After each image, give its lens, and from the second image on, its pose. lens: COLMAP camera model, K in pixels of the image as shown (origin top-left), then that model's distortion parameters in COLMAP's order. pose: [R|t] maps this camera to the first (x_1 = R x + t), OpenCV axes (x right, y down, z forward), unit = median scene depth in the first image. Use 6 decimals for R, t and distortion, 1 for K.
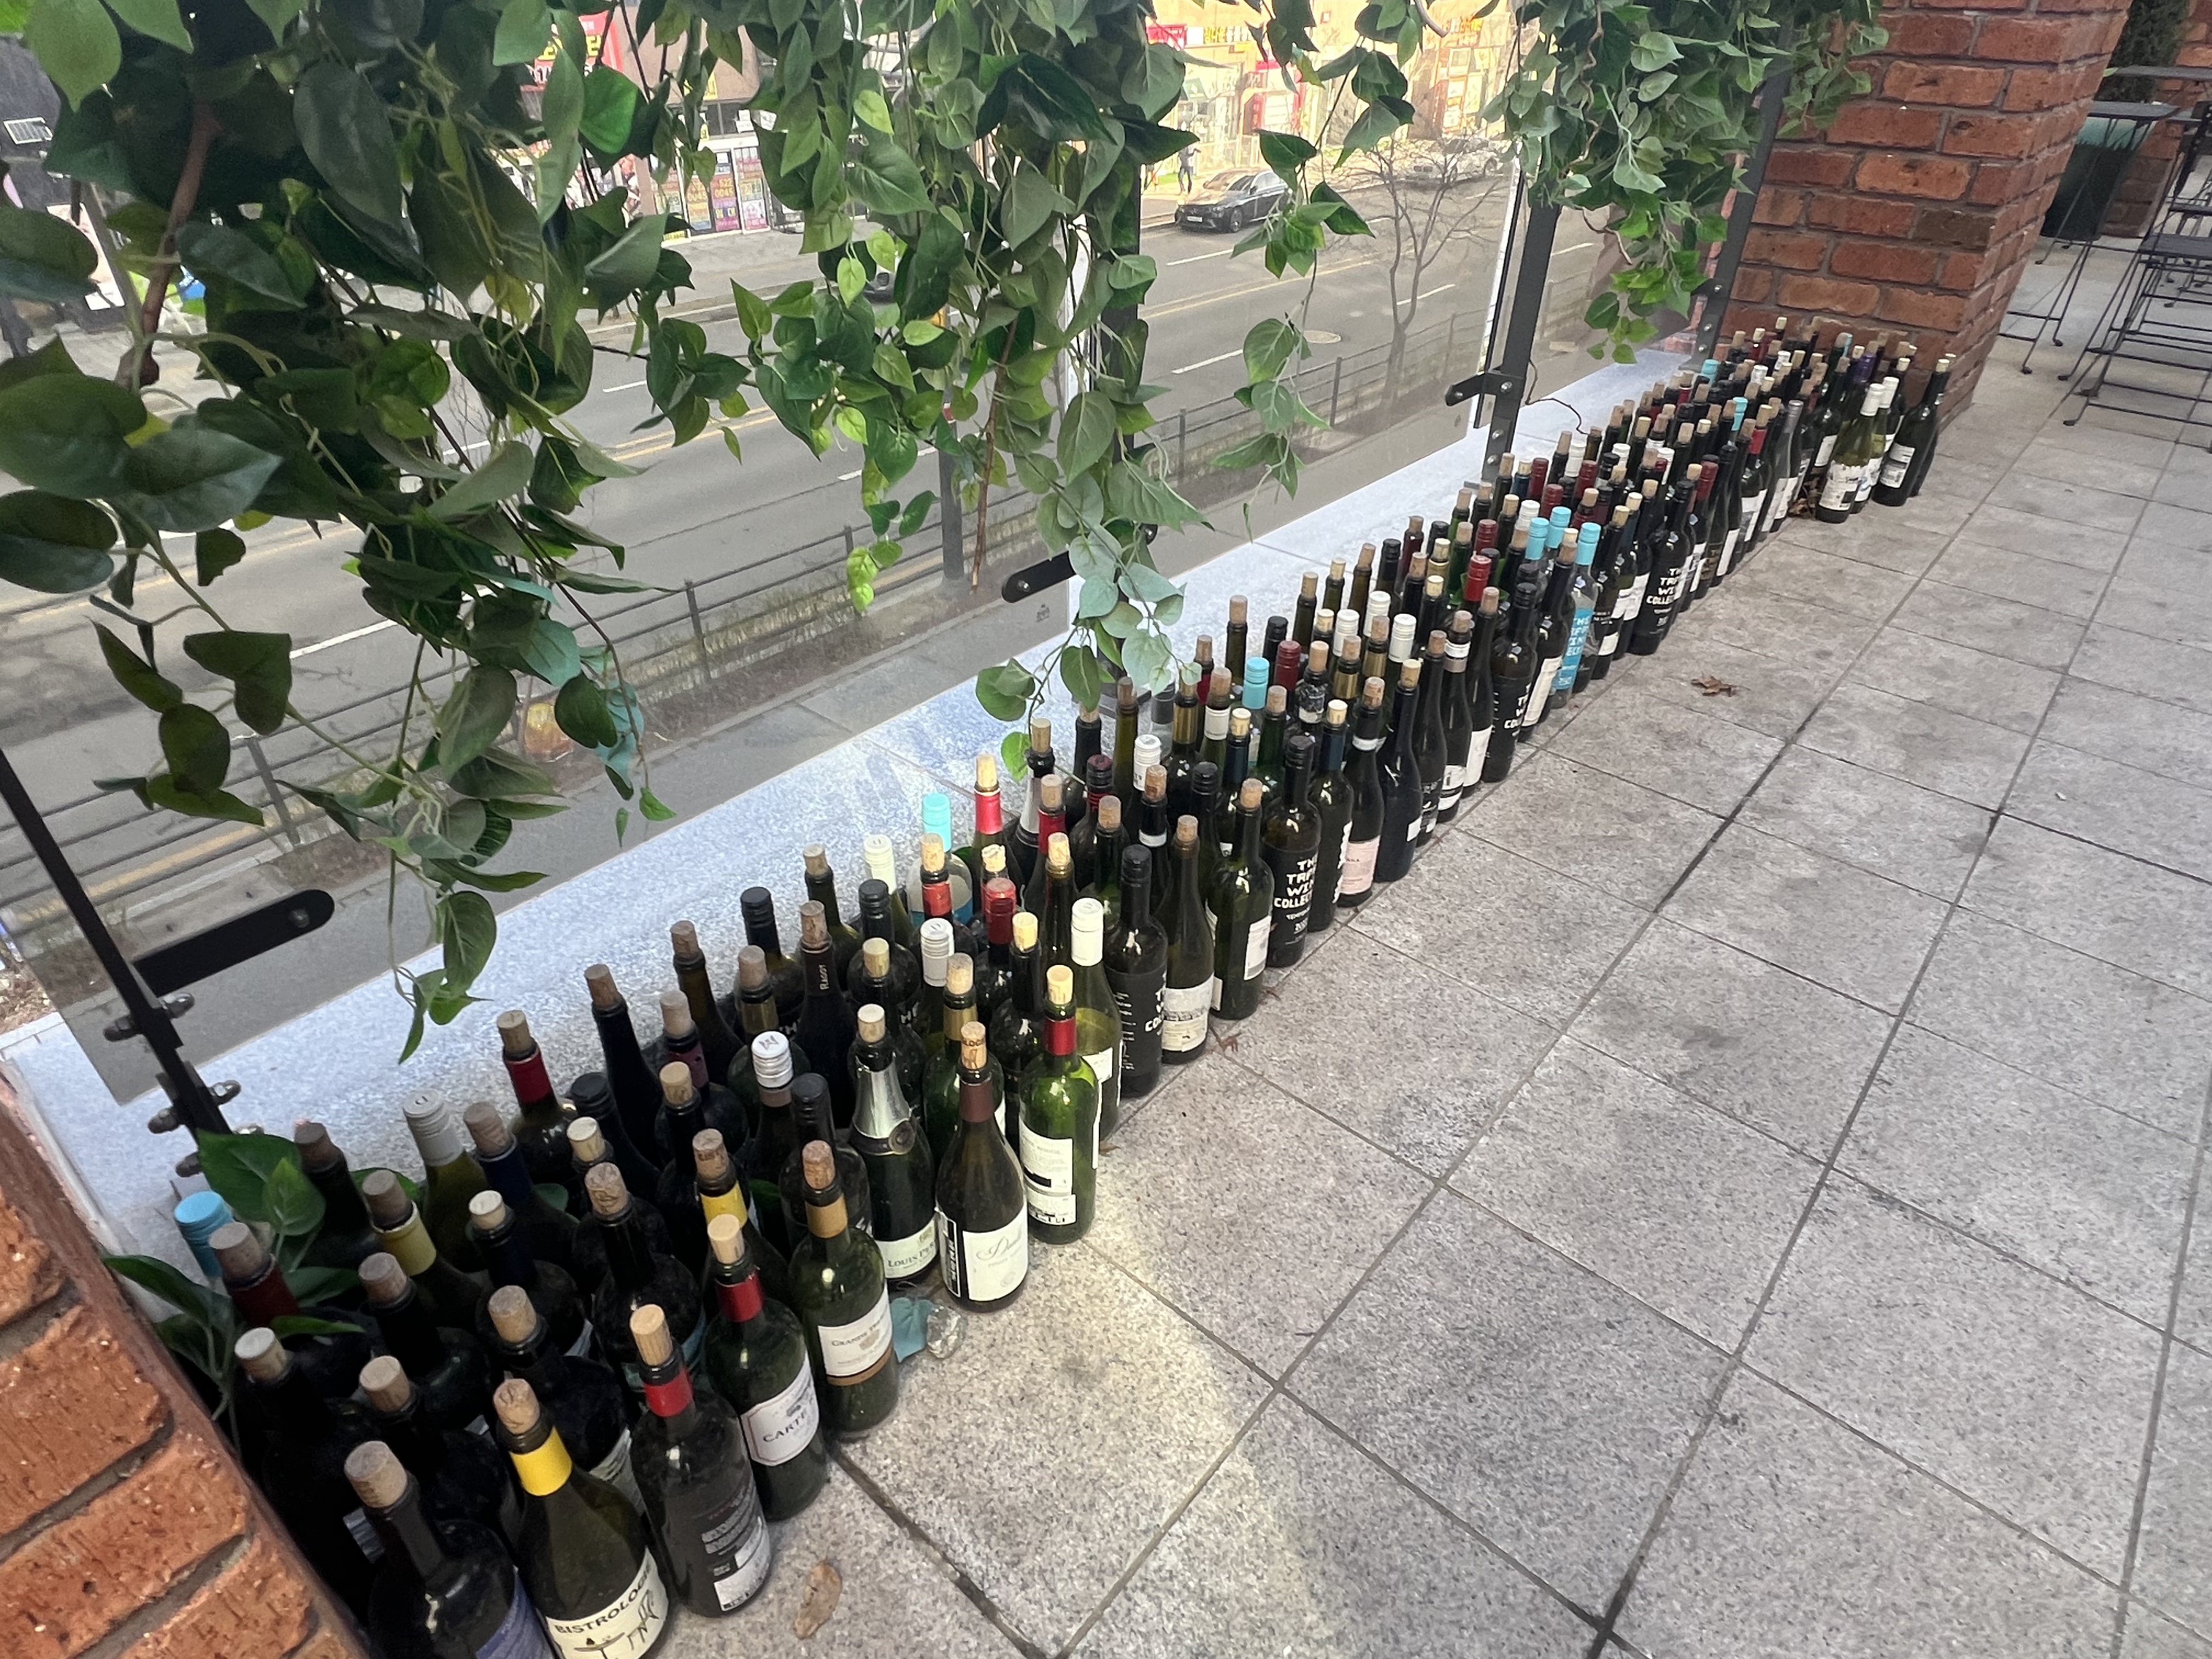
lens RADIAL K [[1227.6, 0, 1104.9], [0, 1227.6, 839.8], [0, 0, 1]] dist [0.003214, 0.001755]
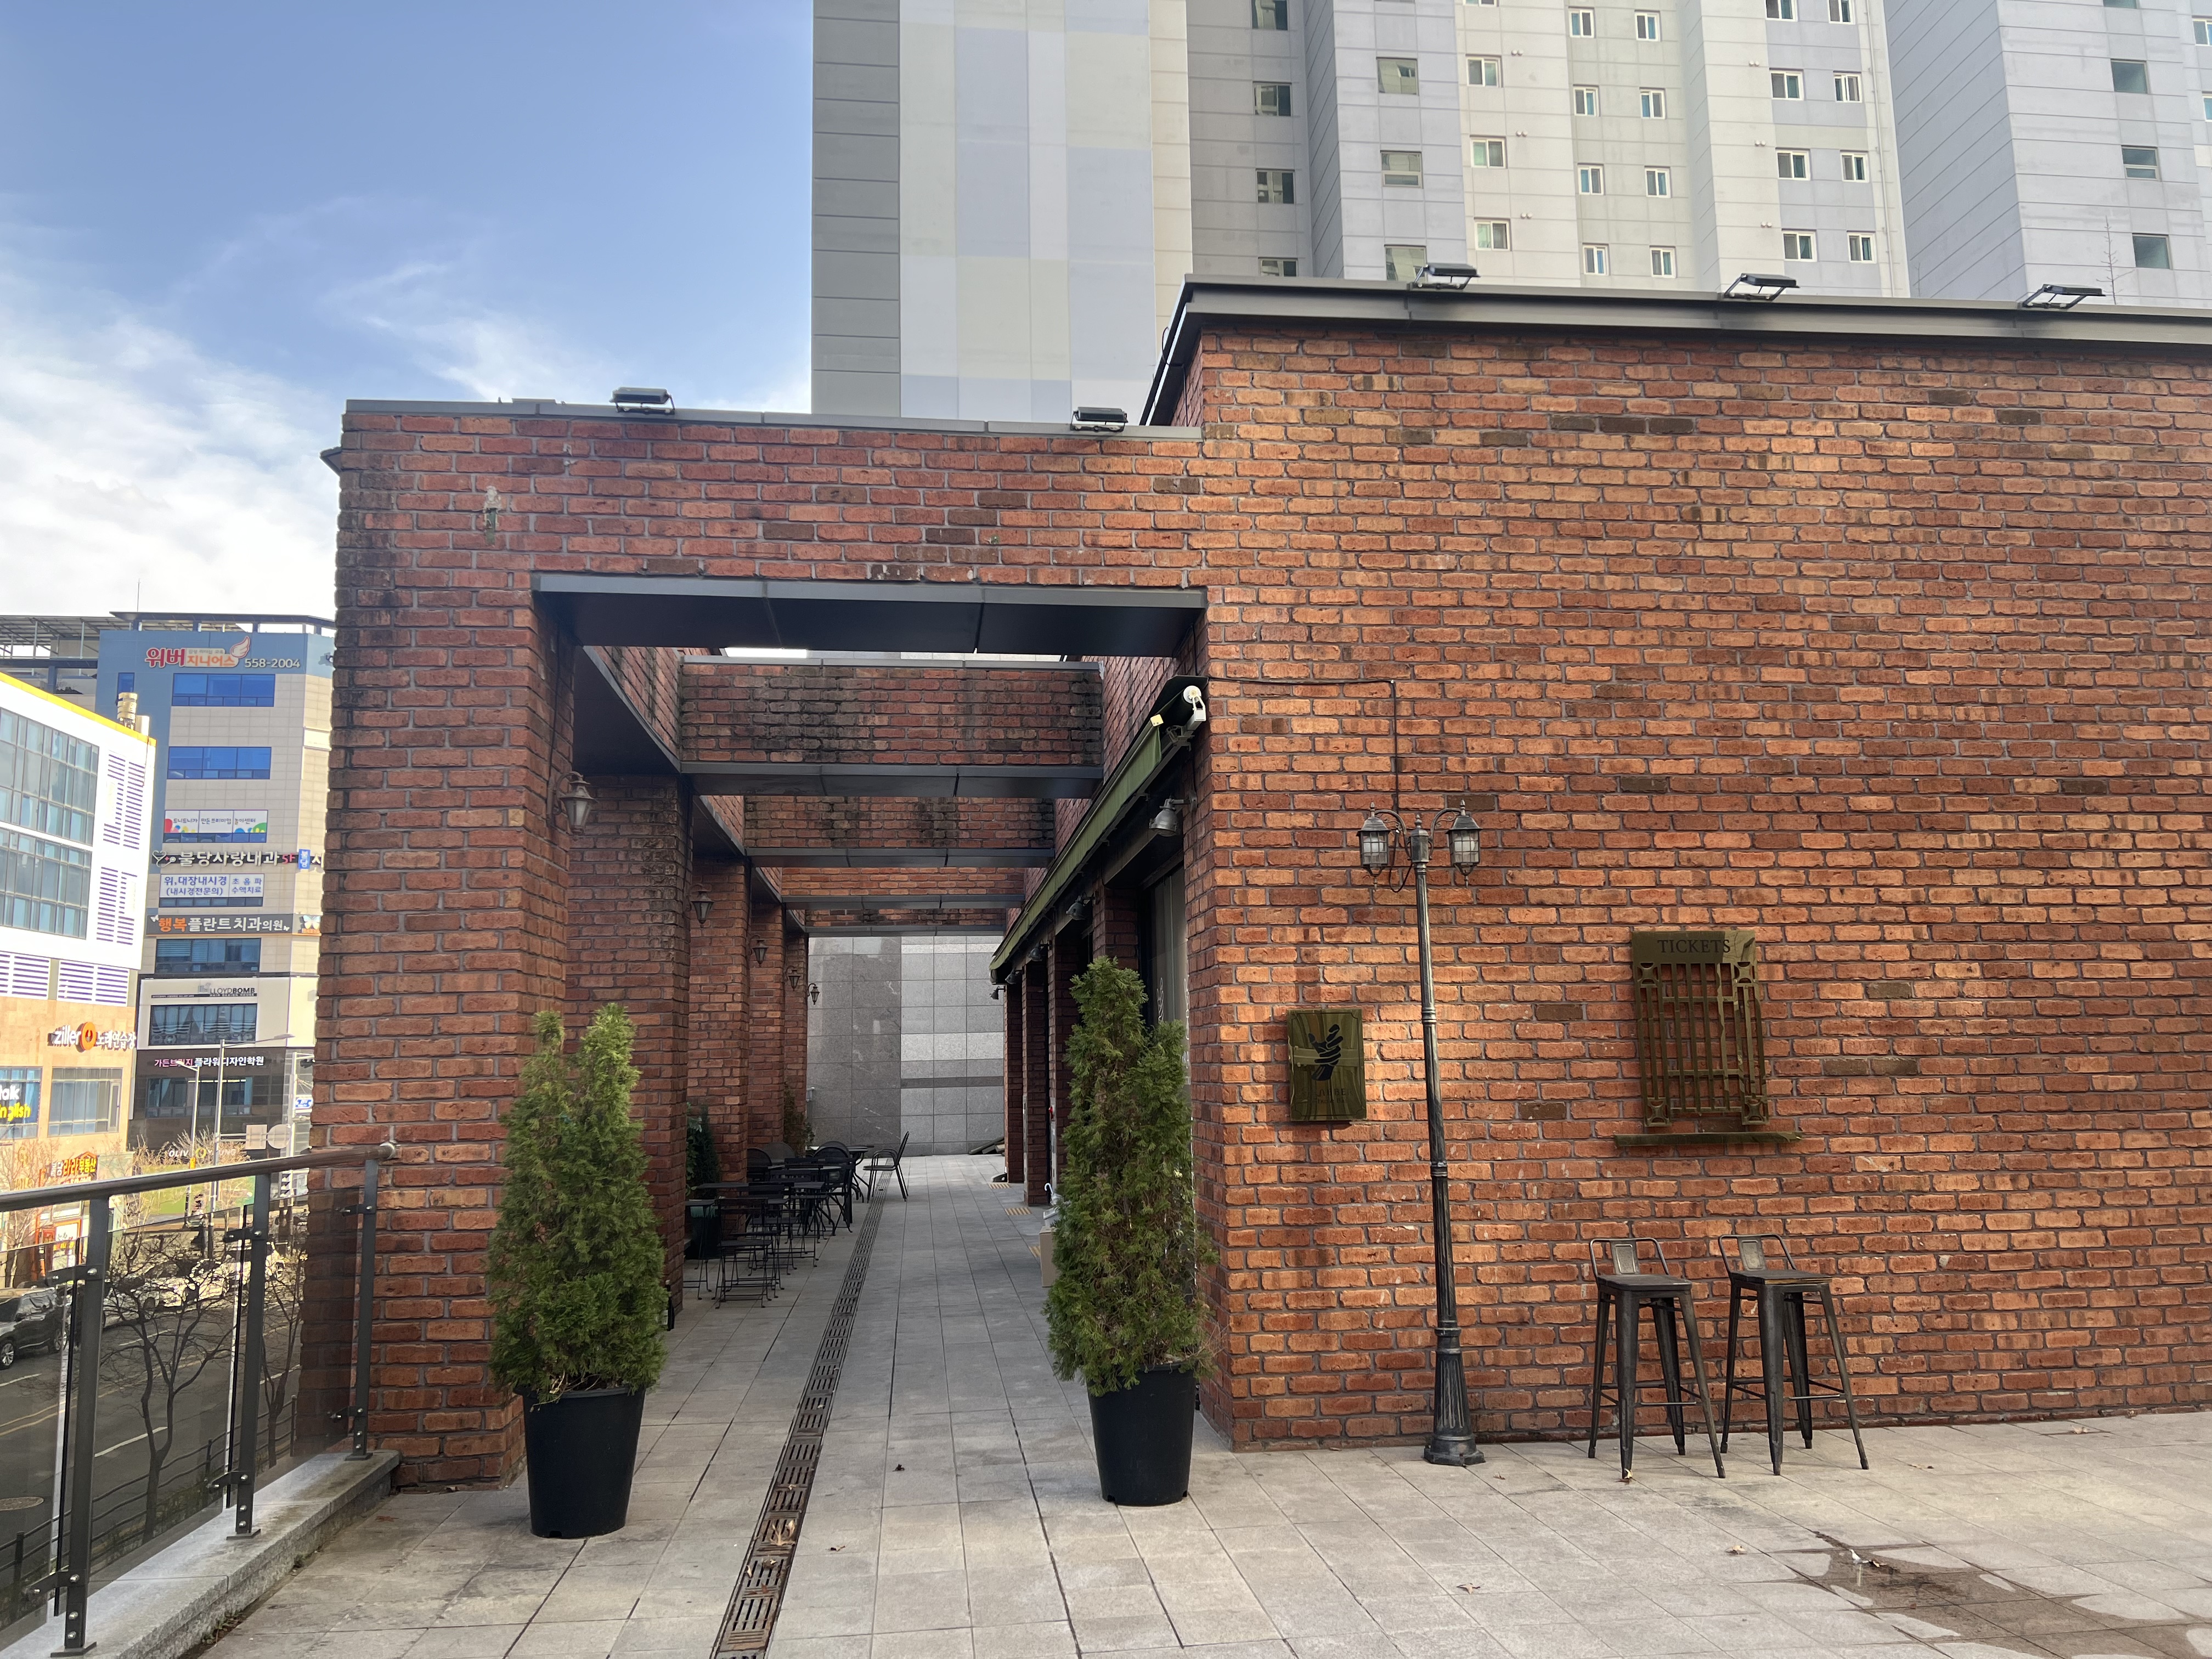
lens RADIAL K [[1636.6, 0, 1102.0], [0, 1636.6, 823.8], [0, 0, 1]] dist [0.092359, -0.101197]
pose [[0.682312, 0.087149, 0.725848, -2.665613], [0.441847, 0.741848, -0.504414, 2.114548], [-0.582428, 0.664881, 0.467665, -3.687513]]
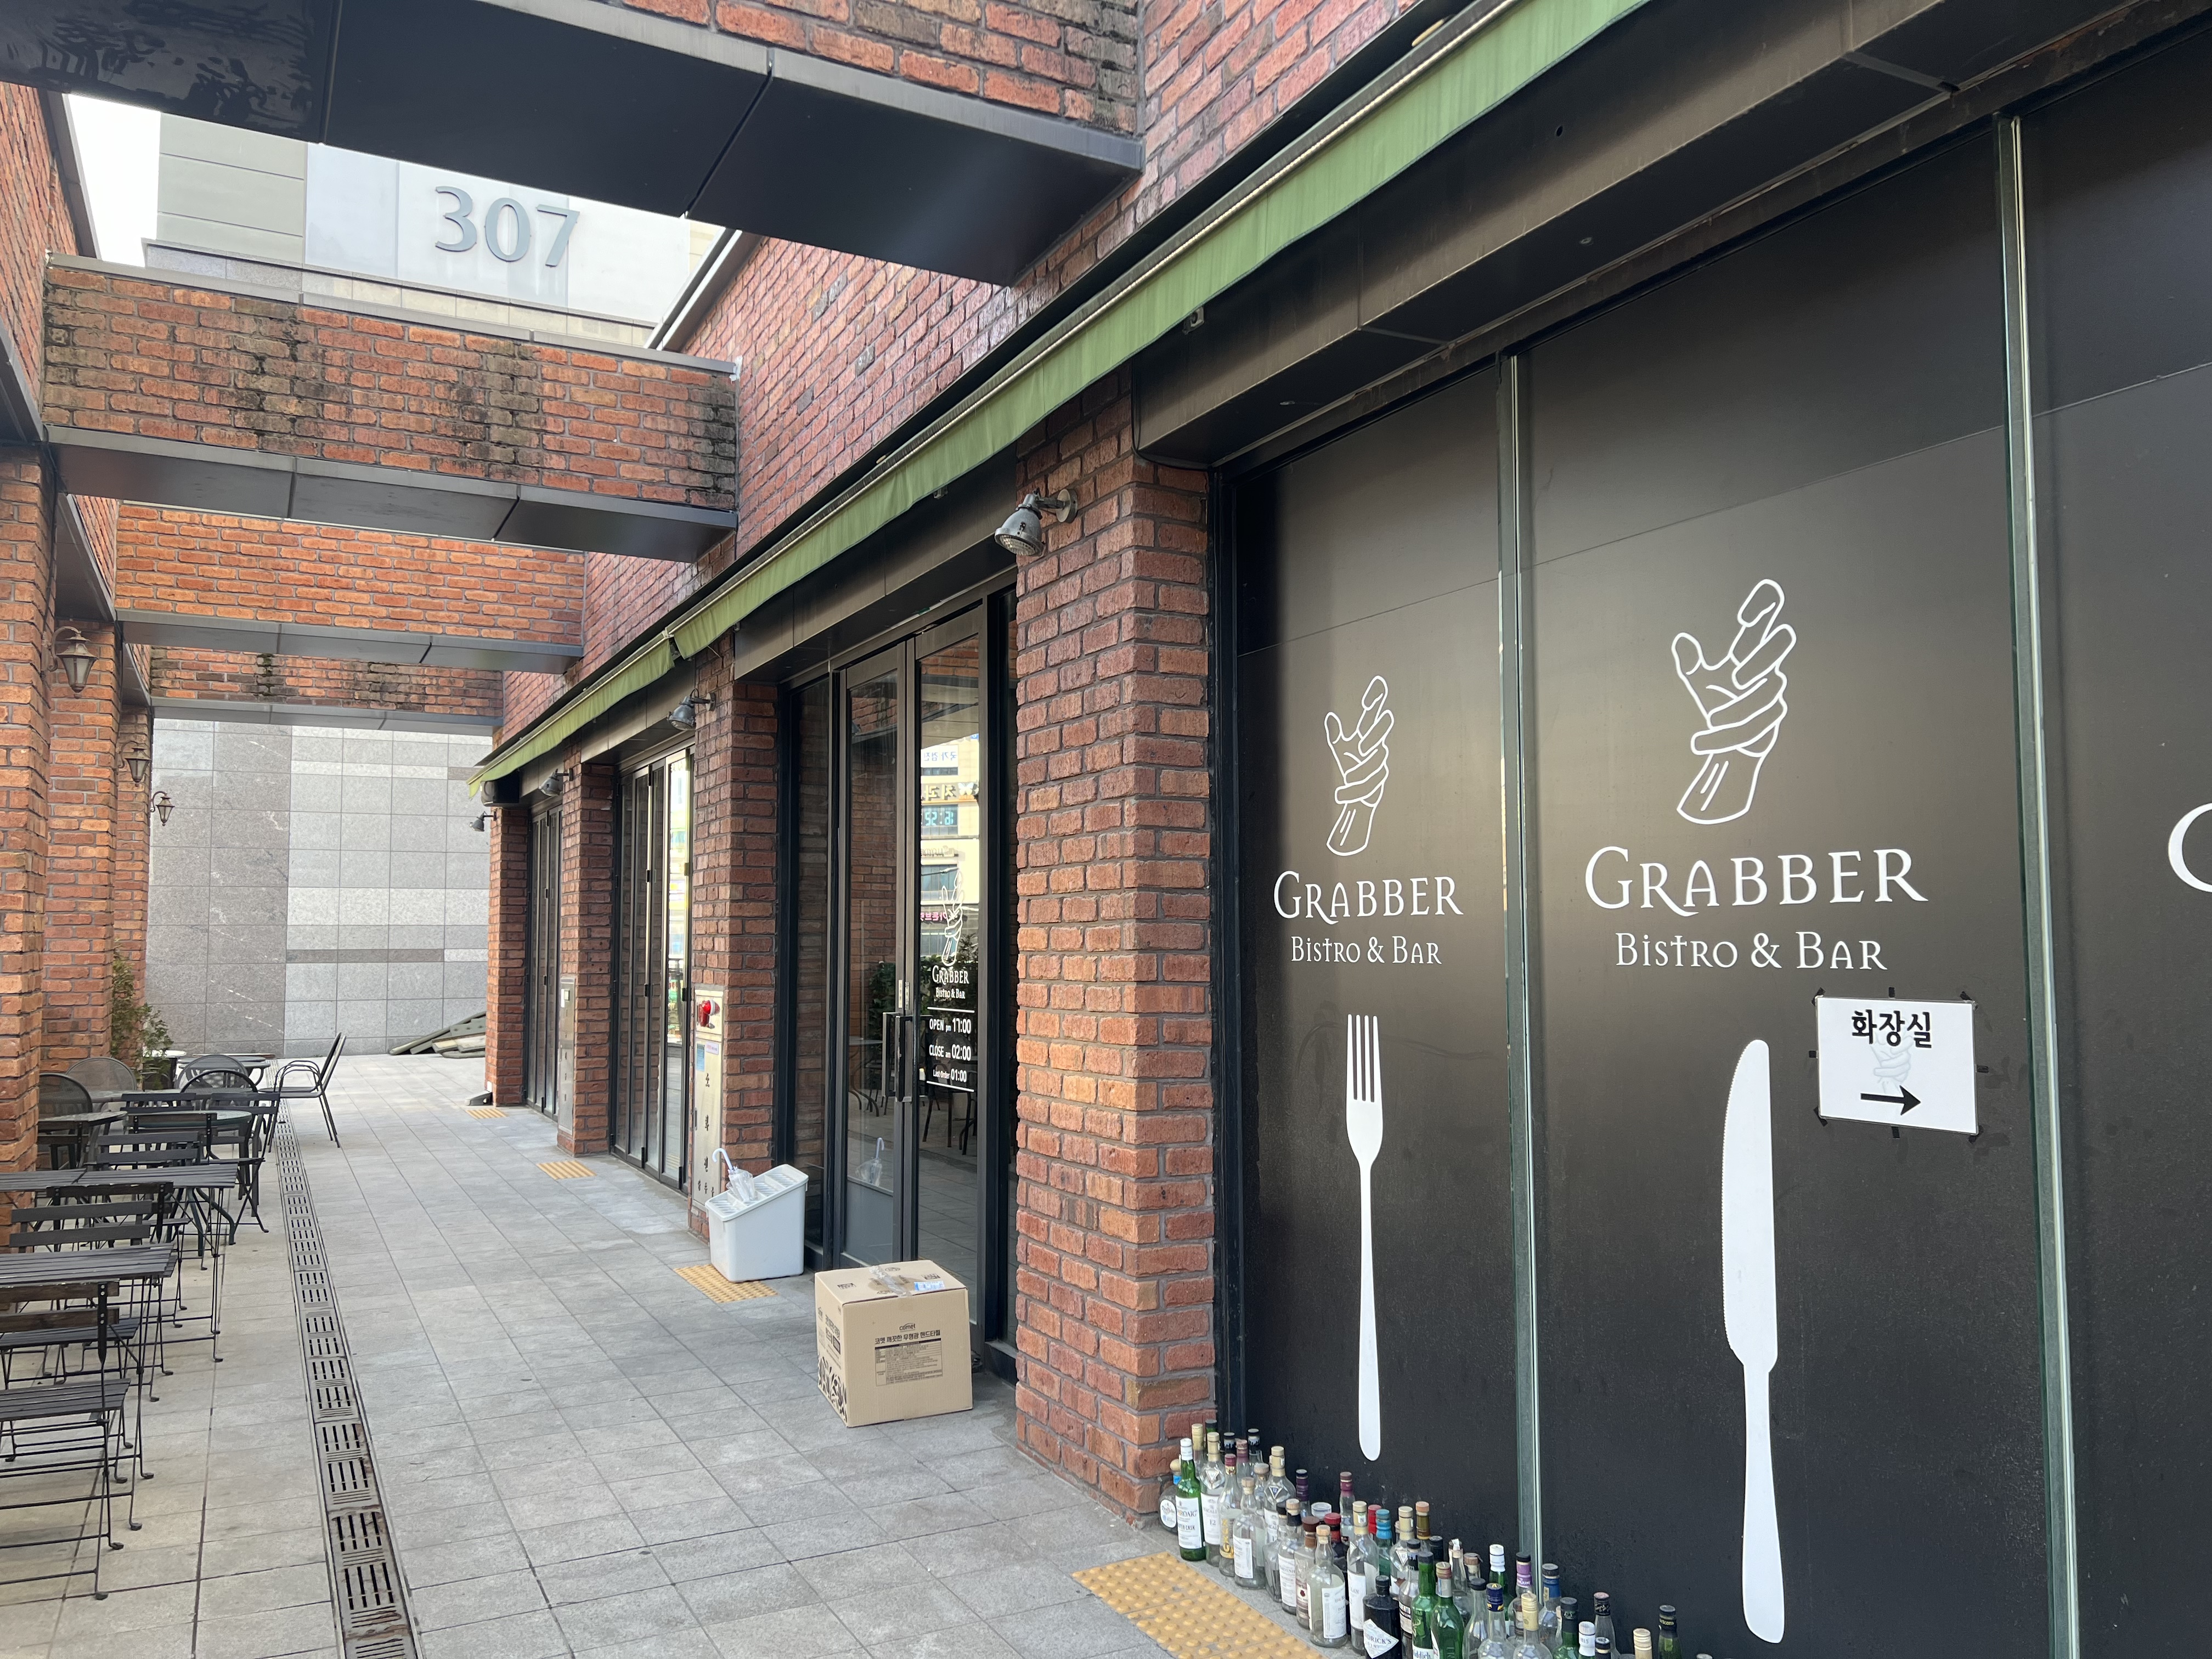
lens RADIAL K [[1648.6, 0, 1098.0], [0, 1648.6, 842.2], [0, 0, 1]] dist [0.051179, -0.050437]
pose [[0.381681, 0.045499, 0.923174, -0.010833], [0.540057, 0.799582, -0.262691, -0.062225], [-0.750105, 0.598831, 0.280613, -0.503685]]
